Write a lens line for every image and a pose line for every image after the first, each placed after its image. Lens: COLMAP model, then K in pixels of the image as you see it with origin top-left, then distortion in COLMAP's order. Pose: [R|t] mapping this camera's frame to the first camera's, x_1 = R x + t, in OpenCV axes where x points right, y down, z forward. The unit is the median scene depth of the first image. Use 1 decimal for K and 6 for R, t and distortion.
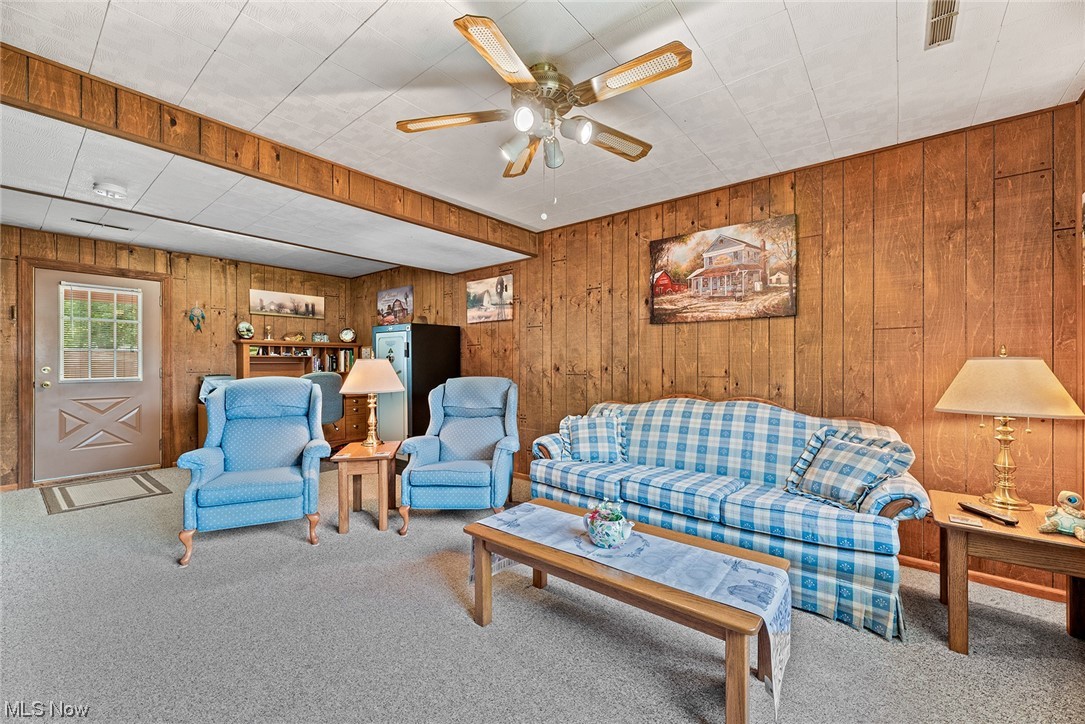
lens RADIAL K [[437.3, 0, 544.5], [0, 437.3, 366.8], [0, 0, 1]] dist [-0.000646, -0.000086]
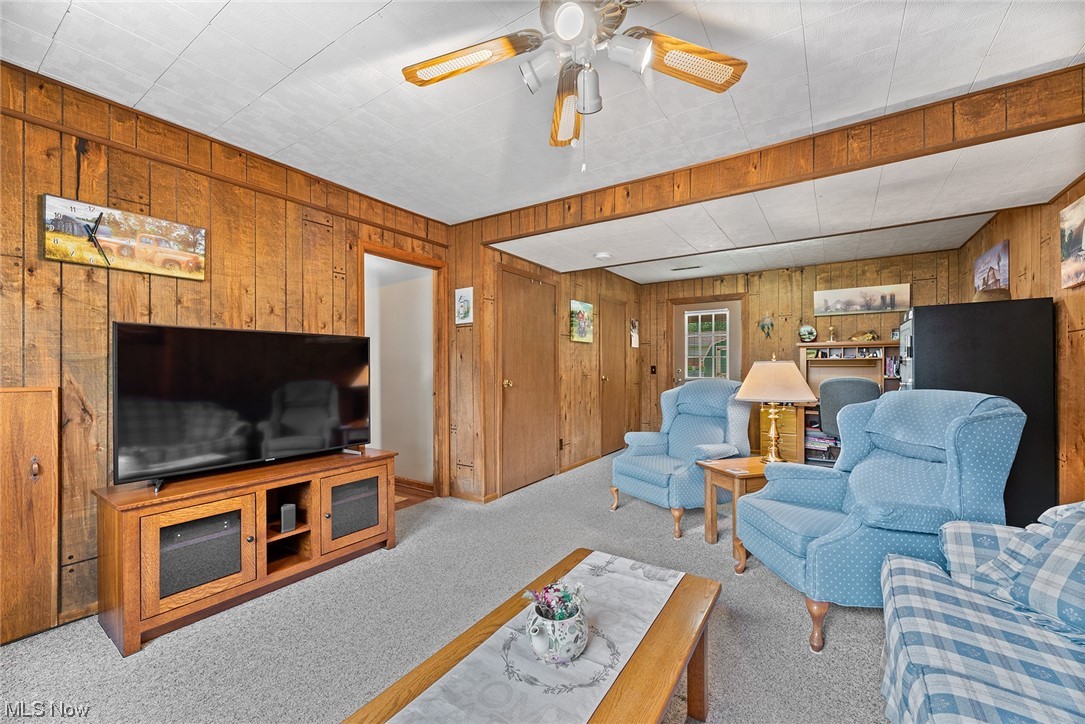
lens RADIAL K [[437.3, 0, 544.5], [0, 437.3, 366.8], [0, 0, 1]] dist [-0.000646, -0.000086]
pose [[0.094154, -0.000115, -0.995558, 0.300474], [-0.007069, 0.999975, -0.000784, -0.002597], [0.995532, 0.007112, 0.094151, 0.355526]]
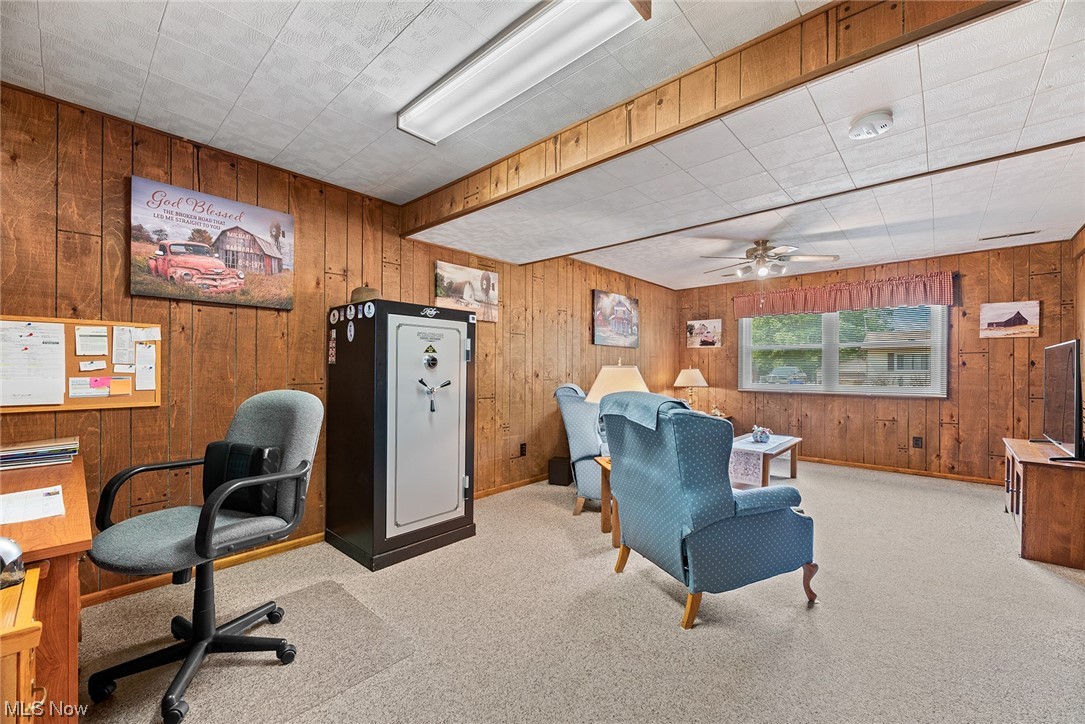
lens RADIAL K [[437.3, 0, 544.5], [0, 437.3, 366.8], [0, 0, 1]] dist [-0.000646, -0.000086]
pose [[0.062029, 0.005407, 0.998060, -0.957560], [-0.000645, 0.999985, -0.005377, -0.009535], [-0.998074, -0.000310, 0.062032, 0.816569]]
